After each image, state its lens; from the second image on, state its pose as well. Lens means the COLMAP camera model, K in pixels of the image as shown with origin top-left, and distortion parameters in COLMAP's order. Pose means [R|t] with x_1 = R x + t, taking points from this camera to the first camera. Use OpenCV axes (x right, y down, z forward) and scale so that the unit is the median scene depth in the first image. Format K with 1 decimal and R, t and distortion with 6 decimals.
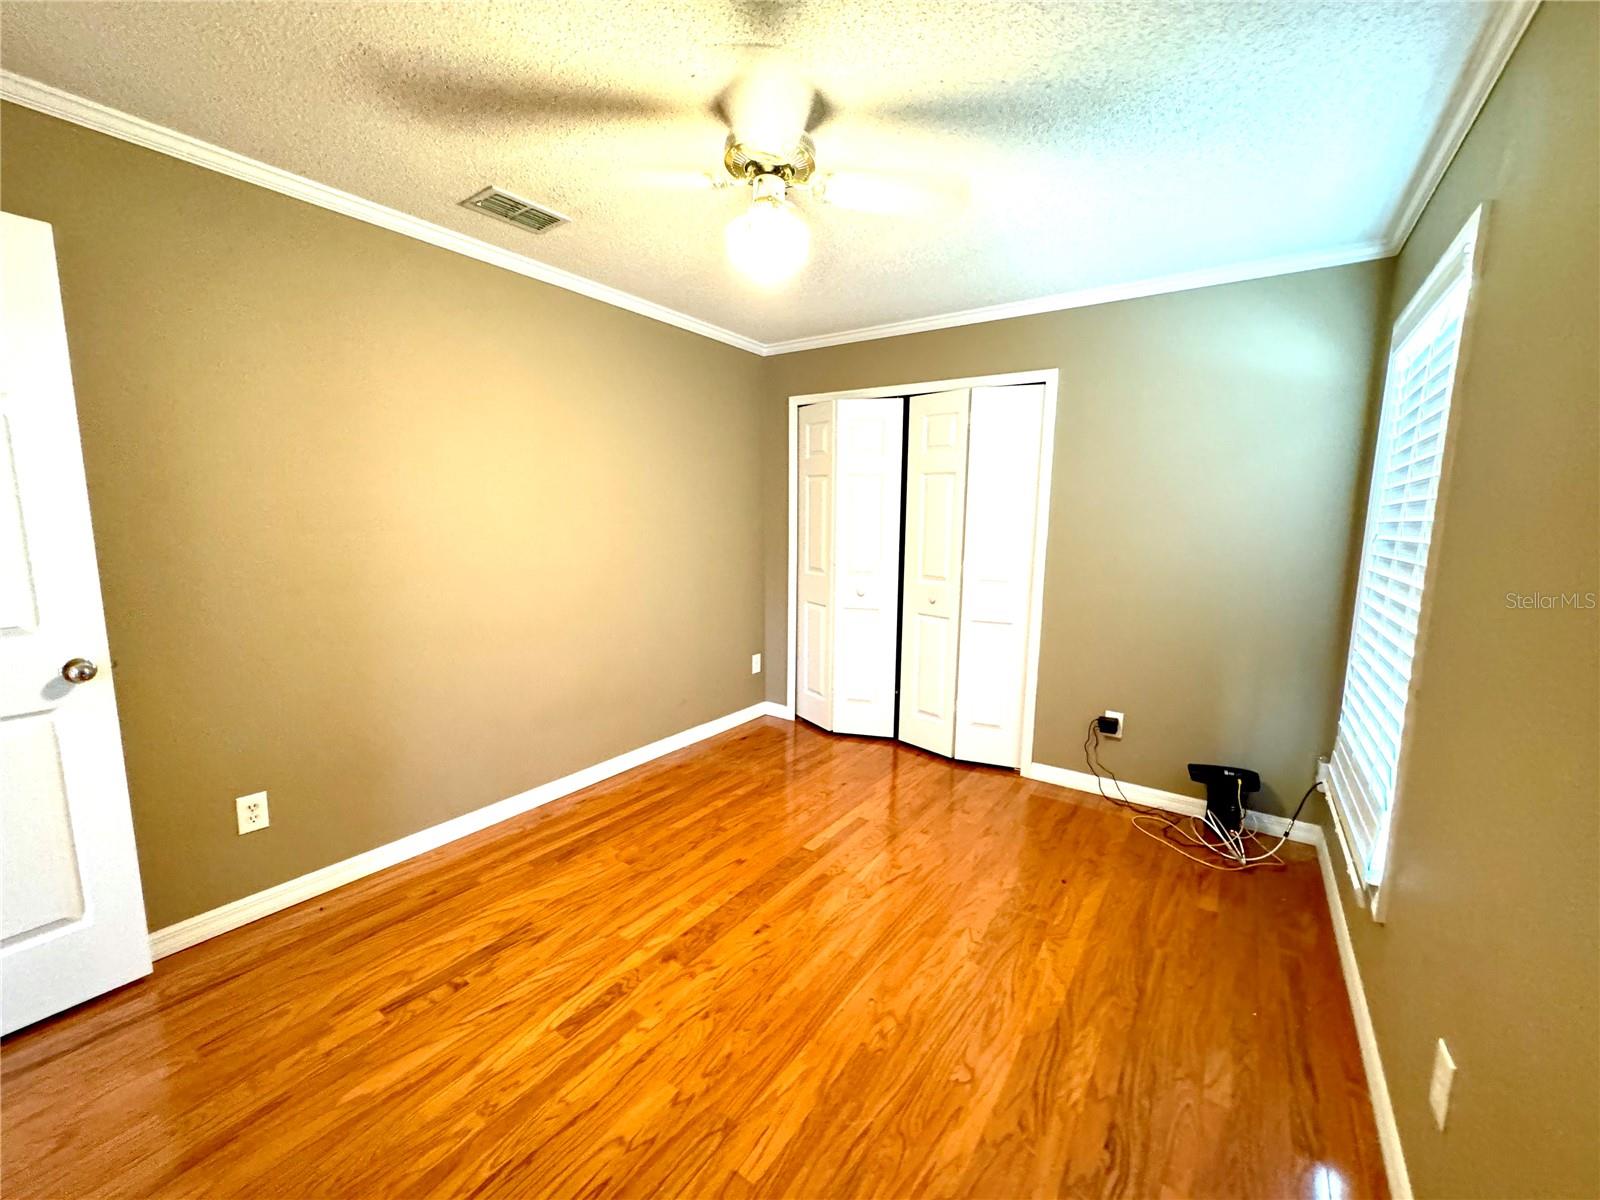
lens RADIAL K [[637.5, 0, 801.4], [0, 637.5, 599.0], [0, 0, 1]] dist [-0.006947, -0.000151]
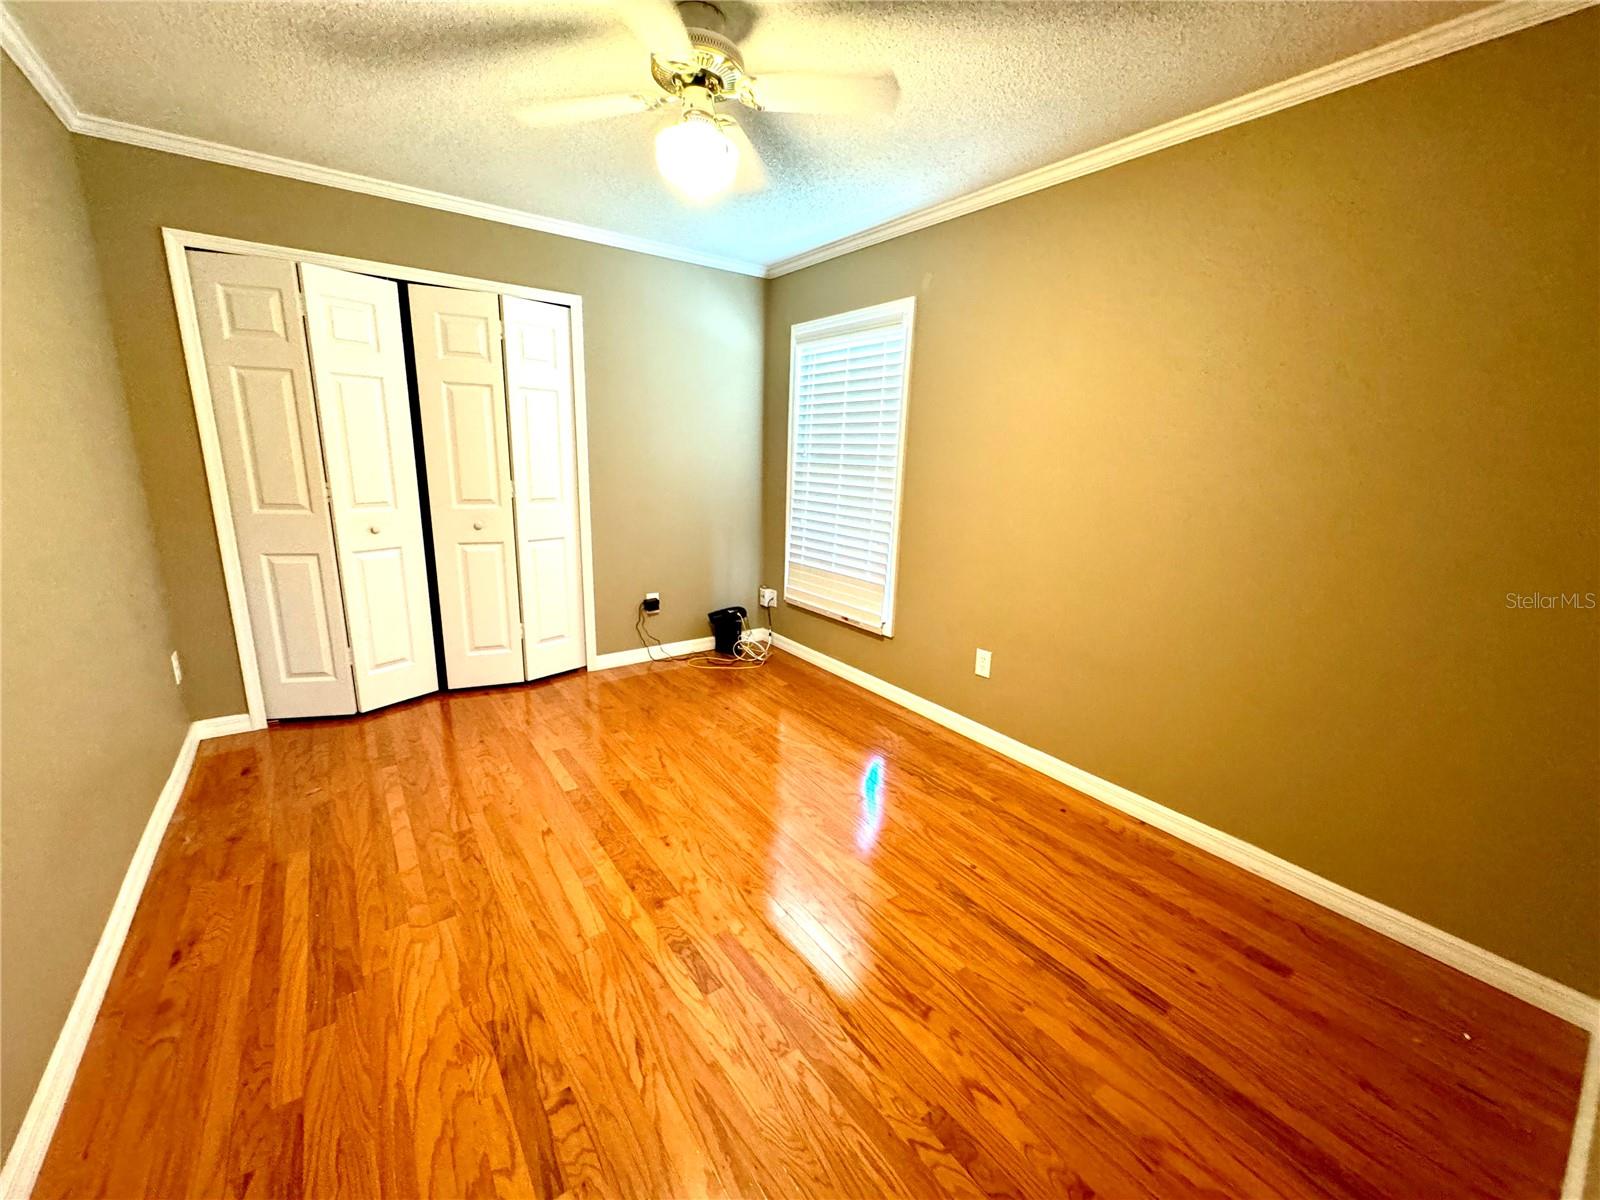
lens RADIAL K [[637.5, 0, 801.5], [0, 637.5, 601.7], [0, 0, 1]] dist [-0.006947, -0.000151]
pose [[0.326672, -0.228531, 0.917093, -0.669873], [0.098506, 0.973275, 0.207443, -0.047968], [-0.939991, 0.022573, 0.340453, 0.328595]]
